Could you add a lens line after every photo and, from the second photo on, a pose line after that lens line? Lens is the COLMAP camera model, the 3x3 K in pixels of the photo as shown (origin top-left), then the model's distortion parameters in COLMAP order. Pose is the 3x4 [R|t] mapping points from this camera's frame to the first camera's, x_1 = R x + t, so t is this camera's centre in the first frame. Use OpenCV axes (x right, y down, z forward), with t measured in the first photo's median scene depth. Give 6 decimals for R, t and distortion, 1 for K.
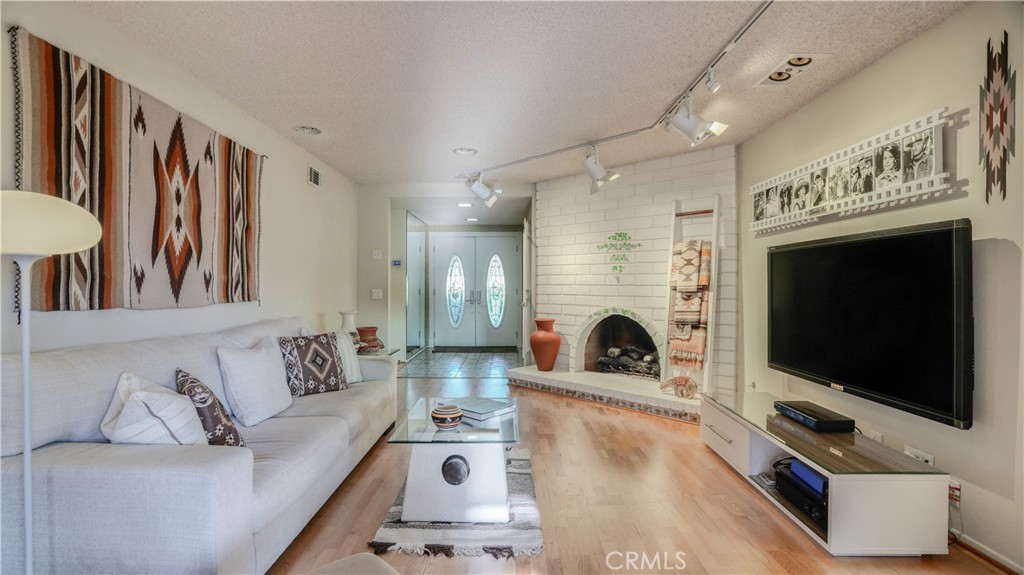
lens RADIAL K [[474.1, 0, 514.9], [0, 474.1, 290.3], [0, 0, 1]] dist [-0.041017, 0.014256]
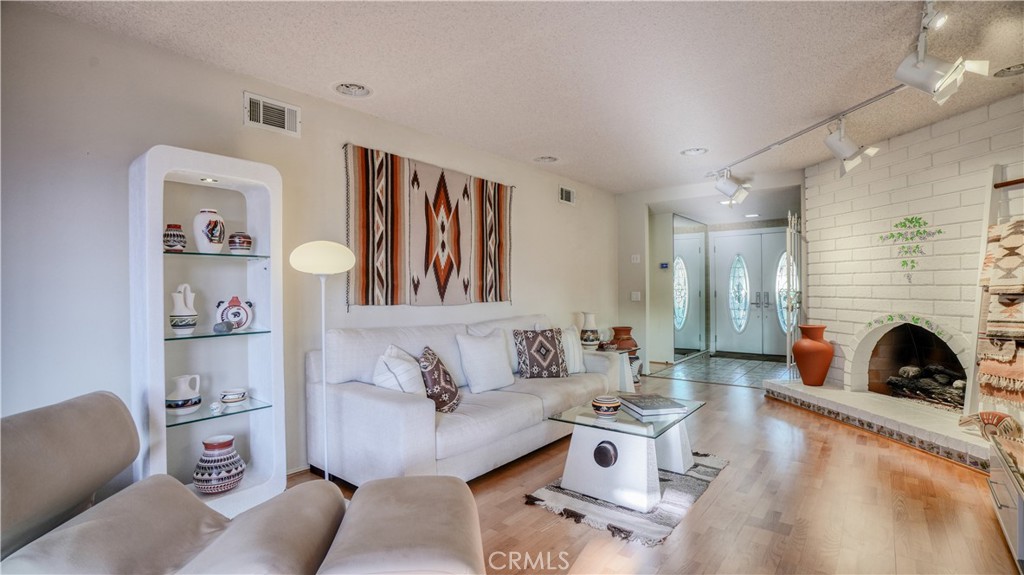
lens RADIAL K [[474.1, 0, 508.3], [0, 474.1, 288.9], [0, 0, 1]] dist [-0.041017, 0.014256]
pose [[0.782518, -0.006589, -0.622594, 0.265103], [0.002146, 0.999967, -0.007885, -0.000101], [0.622625, 0.004835, 0.782506, -0.010092]]
